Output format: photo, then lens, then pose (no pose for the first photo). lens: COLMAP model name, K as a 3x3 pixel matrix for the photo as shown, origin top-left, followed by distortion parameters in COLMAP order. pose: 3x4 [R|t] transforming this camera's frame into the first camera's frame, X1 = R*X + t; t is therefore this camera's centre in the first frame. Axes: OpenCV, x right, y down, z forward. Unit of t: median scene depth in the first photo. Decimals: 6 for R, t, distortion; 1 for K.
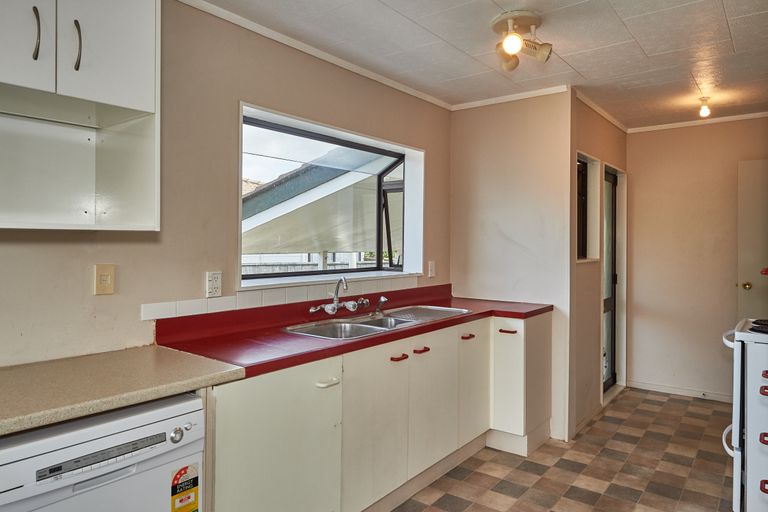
lens RADIAL K [[522.3, 0, 384.0], [0, 522.3, 250.3], [0, 0, 1]] dist [-0.001378, 0.000601]
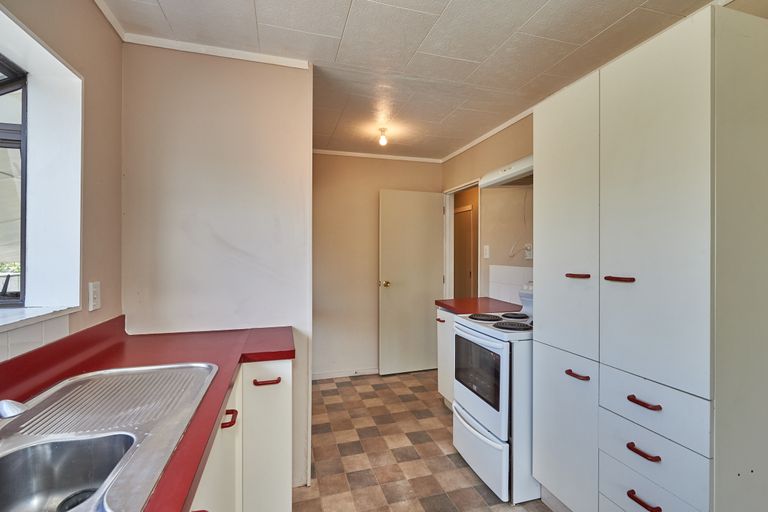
lens RADIAL K [[350.8, 0, 384.4], [0, 350.8, 257.2], [0, 0, 1]] dist [-0.000478, -0.000385]
pose [[0.584416, -0.009741, 0.811396, -0.036307], [0.013096, 0.999911, 0.002572, -0.003590], [-0.811349, 0.009123, 0.584491, 0.557465]]
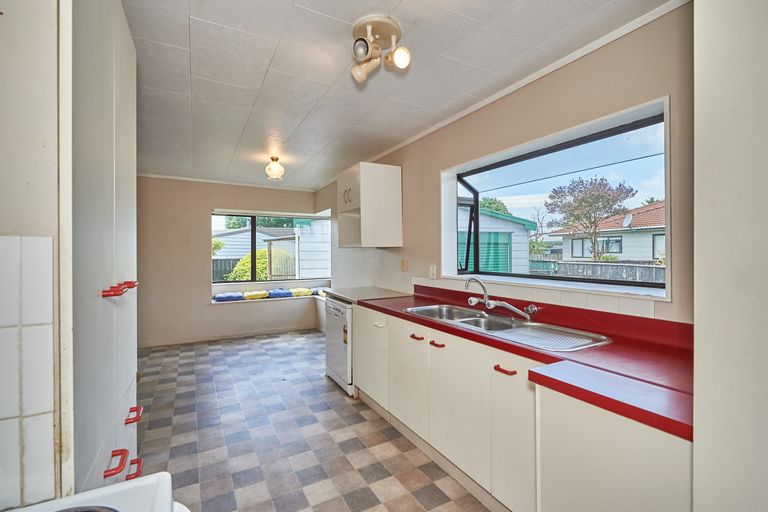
lens RADIAL K [[350.8, 0, 384.3], [0, 350.8, 254.8], [0, 0, 1]] dist [-0.000478, -0.000385]
pose [[-0.405027, -0.002967, -0.914300, 0.801373], [-0.021387, 0.999752, 0.006229, -0.004915], [0.914055, 0.022077, -0.404990, 1.147370]]
